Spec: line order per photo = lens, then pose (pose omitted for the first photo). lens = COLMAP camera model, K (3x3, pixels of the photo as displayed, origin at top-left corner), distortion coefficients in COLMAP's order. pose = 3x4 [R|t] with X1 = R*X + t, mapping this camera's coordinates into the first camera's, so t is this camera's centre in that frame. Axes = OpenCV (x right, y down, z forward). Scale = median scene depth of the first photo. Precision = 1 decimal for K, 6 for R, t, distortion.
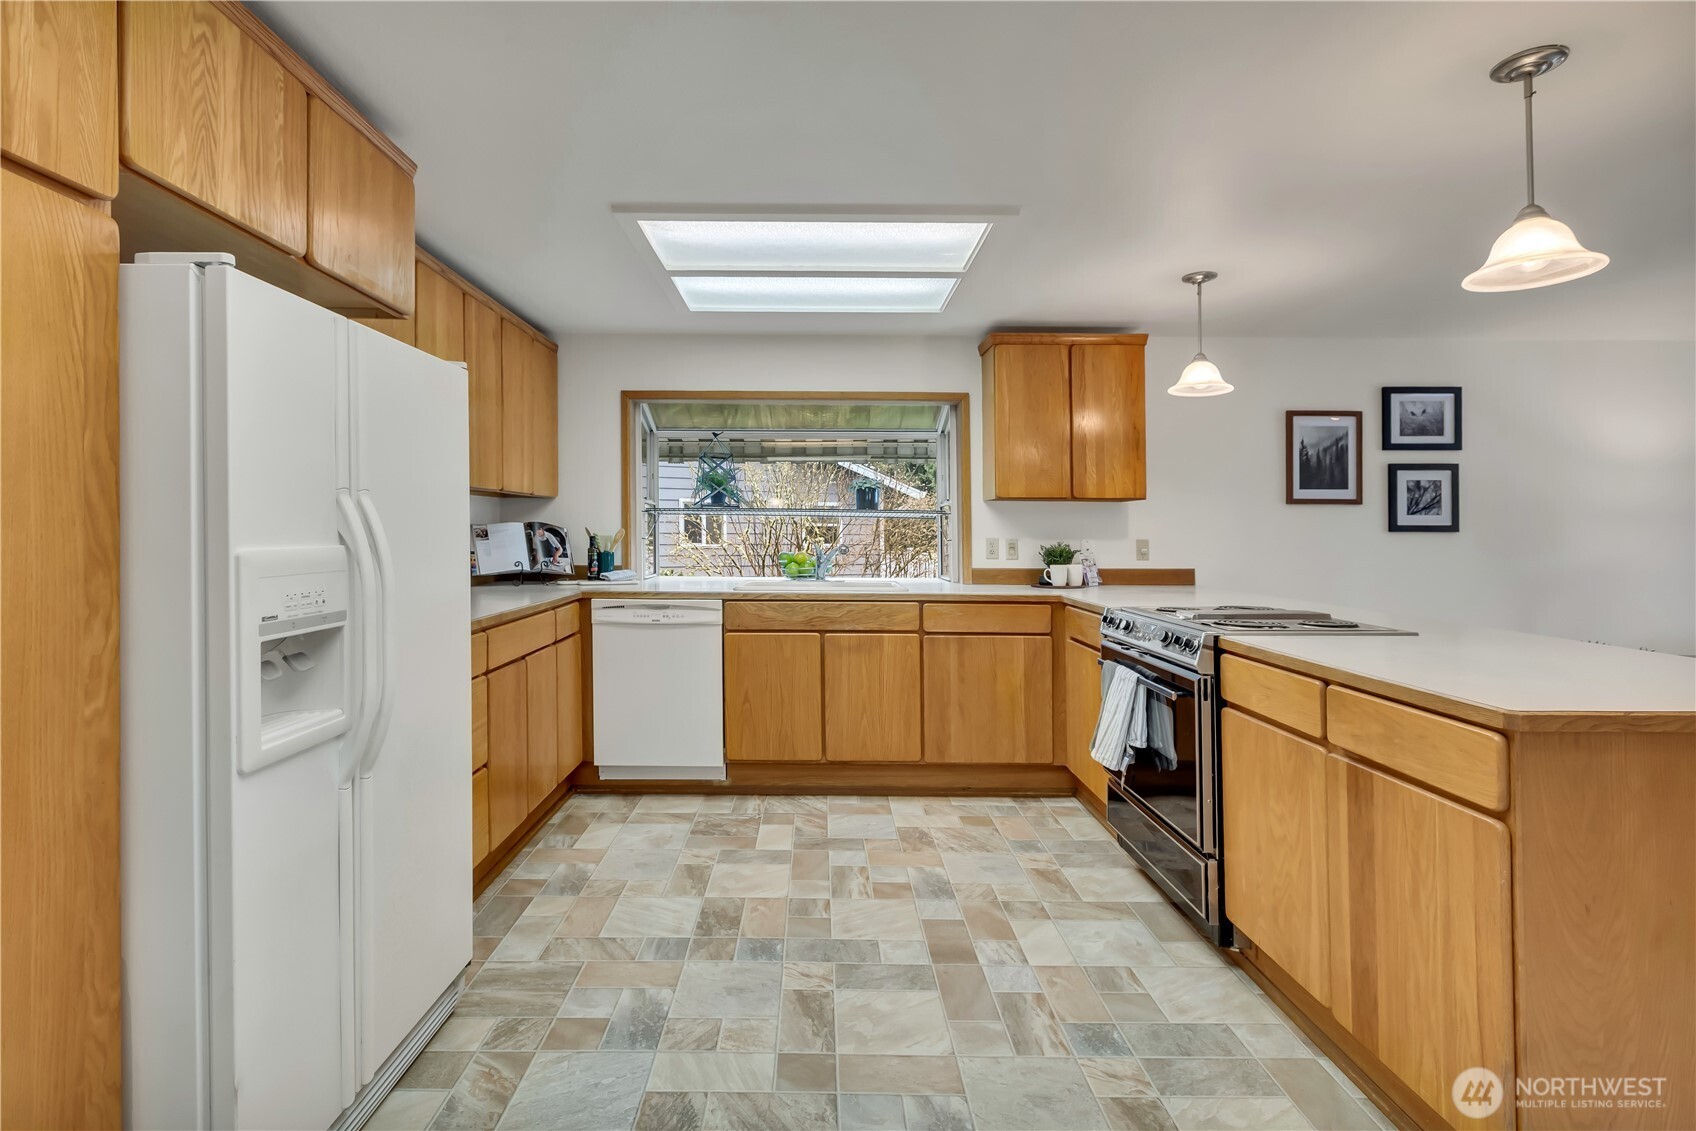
lens RADIAL K [[794.8, 0, 839.3], [0, 794.8, 535.6], [0, 0, 1]] dist [-0.001734, 0.000776]
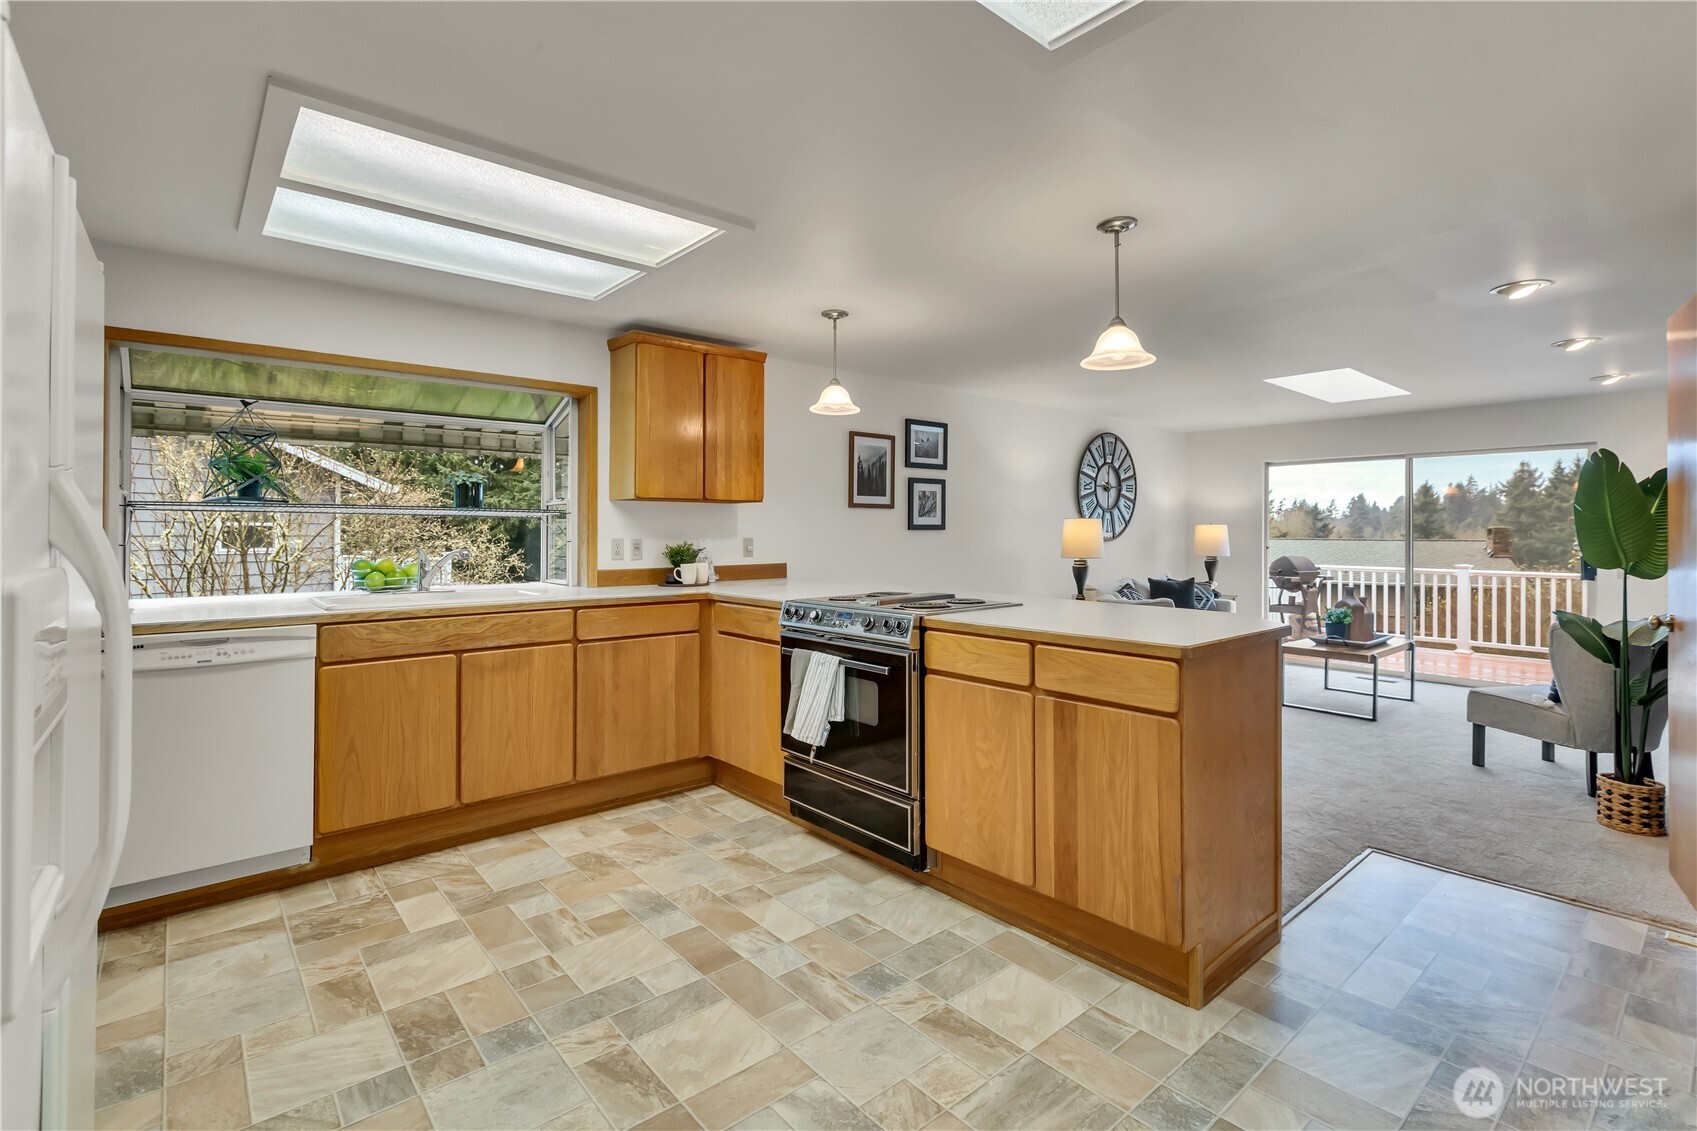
lens RADIAL K [[780.1, 0, 854.6], [0, 780.1, 527.4], [0, 0, 1]] dist [-0.000637, 0.000358]
pose [[0.757355, -0.003305, 0.652995, -0.253200], [0.008103, 0.999958, -0.004338, -0.004588], [-0.652953, 0.008577, 0.757350, 0.102779]]
